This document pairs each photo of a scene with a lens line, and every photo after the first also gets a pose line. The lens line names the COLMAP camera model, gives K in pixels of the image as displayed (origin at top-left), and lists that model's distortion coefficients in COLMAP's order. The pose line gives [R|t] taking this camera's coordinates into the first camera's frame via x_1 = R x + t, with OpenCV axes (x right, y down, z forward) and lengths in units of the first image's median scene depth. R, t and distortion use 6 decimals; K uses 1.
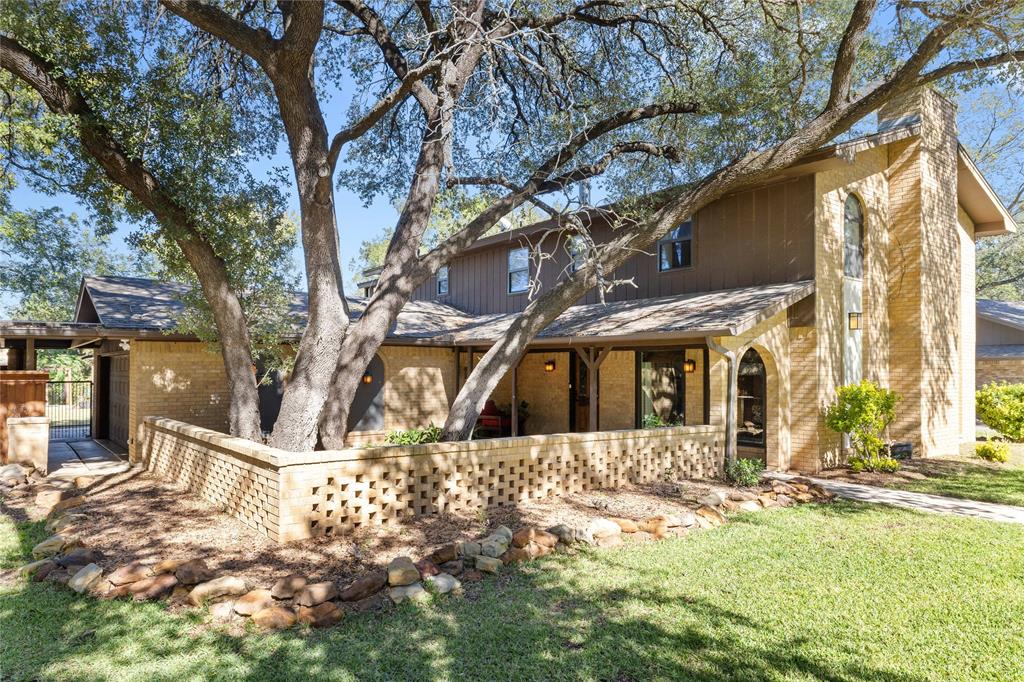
lens RADIAL K [[660.4, 0, 508.8], [0, 660.4, 359.0], [0, 0, 1]] dist [-0.007543, -0.000169]
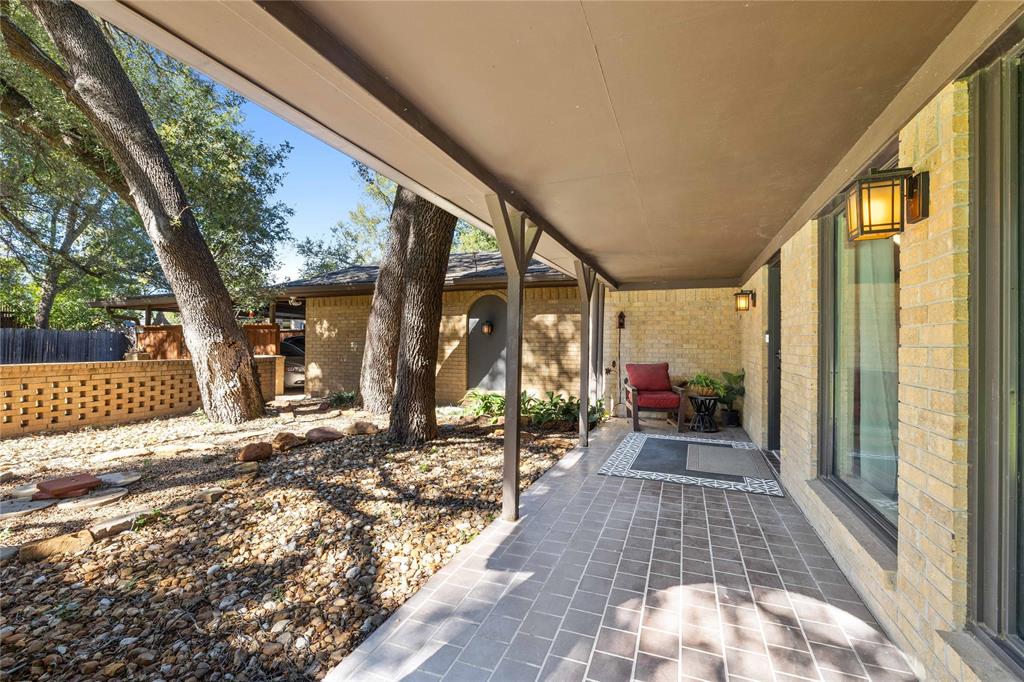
lens RADIAL K [[436.6, 0, 512.0], [0, 436.6, 341.0], [0, 0, 1]] dist [-0.001990, -0.000293]
pose [[0.510650, -0.004292, -0.859778, 0.346503], [0.009047, 0.999959, 0.000381, 0.057172], [0.859741, -0.007973, 0.510668, 0.893232]]
